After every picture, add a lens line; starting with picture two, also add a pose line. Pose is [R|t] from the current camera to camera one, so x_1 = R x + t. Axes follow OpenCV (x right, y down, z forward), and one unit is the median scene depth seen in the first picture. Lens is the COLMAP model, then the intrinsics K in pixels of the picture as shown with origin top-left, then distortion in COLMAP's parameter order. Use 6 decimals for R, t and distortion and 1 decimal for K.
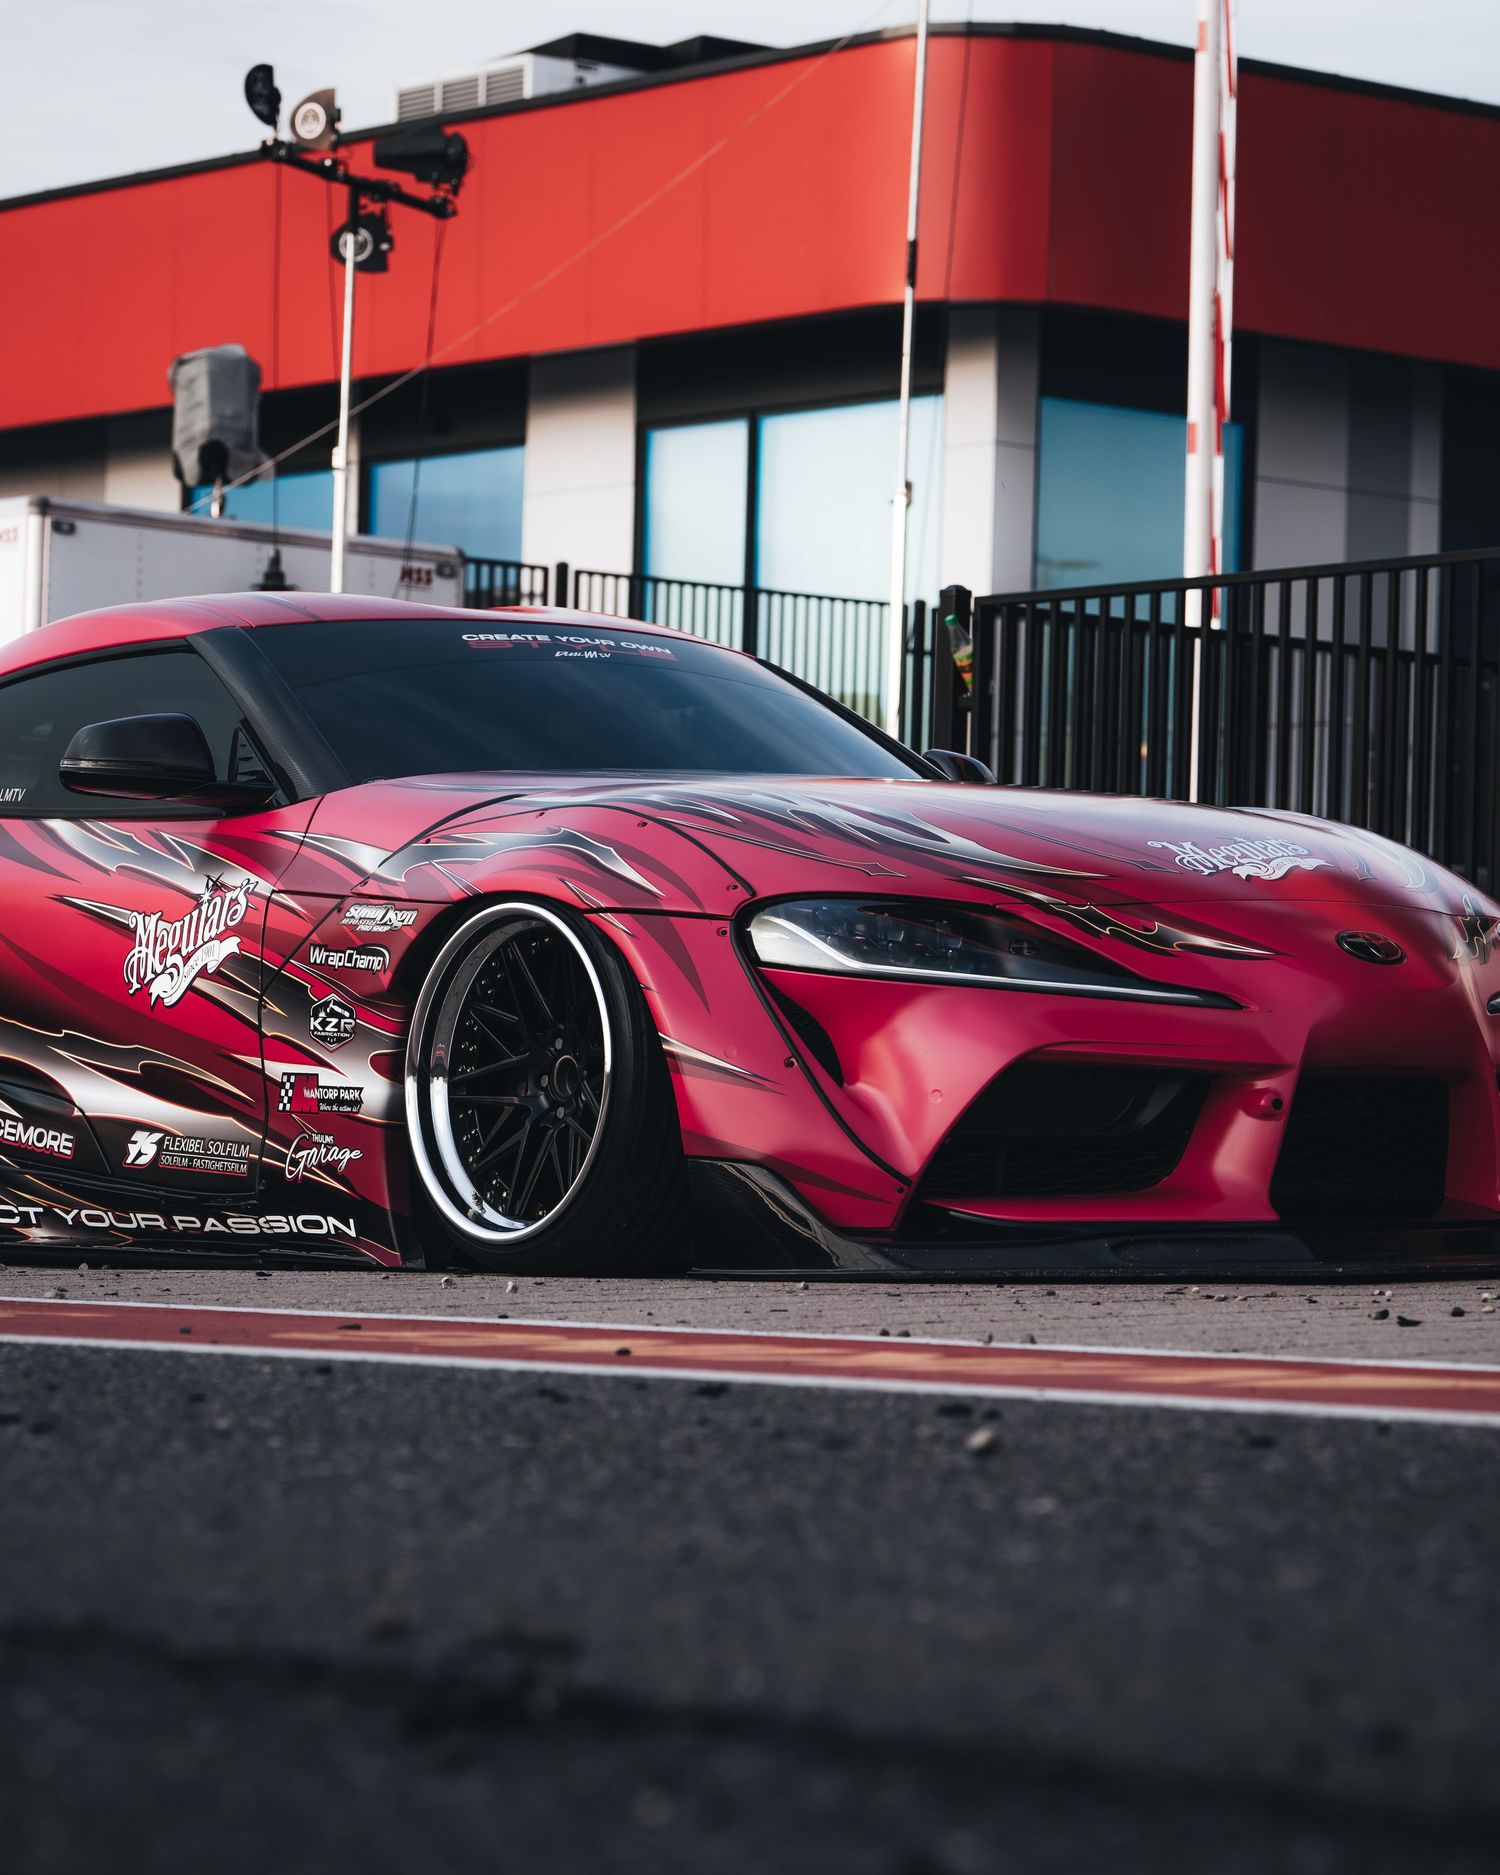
lens RADIAL K [[6039.3, 0, 758.3], [0, 6039.3, 929.1], [0, 0, 1]] dist [-0.012390, 0.000000]
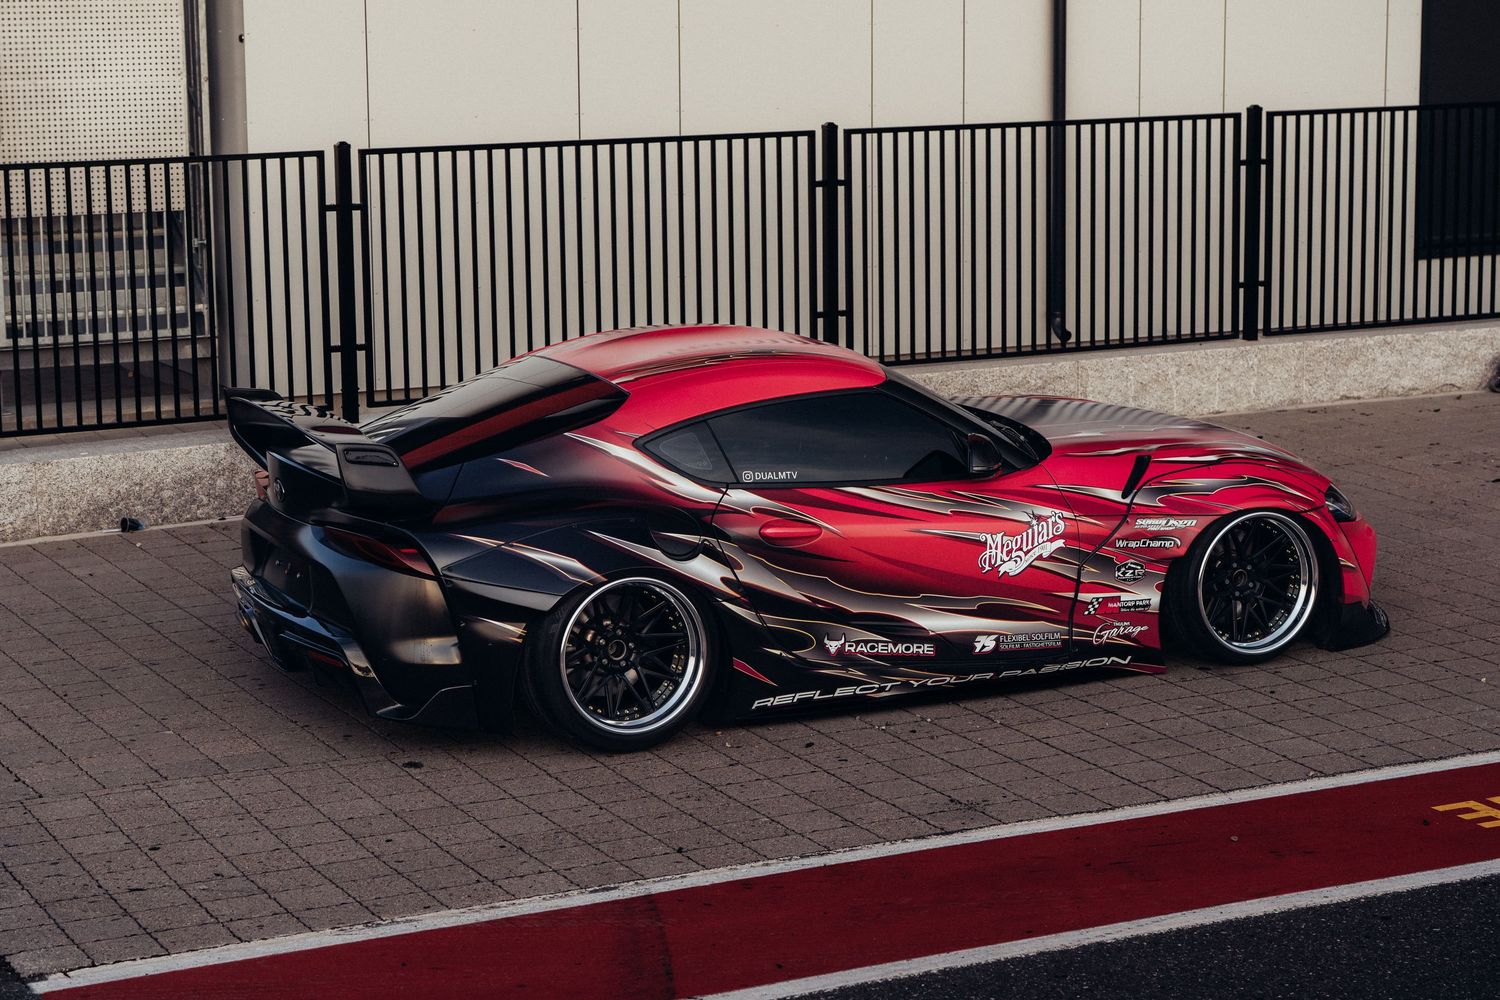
lens RADIAL K [[3205.6, 0, 750.1], [0, 3205.6, 497.7], [0, 0, 1]] dist [0.041401, 0.000000]
pose [[0.227153, -0.189386, 0.955267, -1.183608], [-0.030738, 0.979026, 0.201405, -0.236540], [-0.973374, -0.075112, 0.216567, 0.854296]]
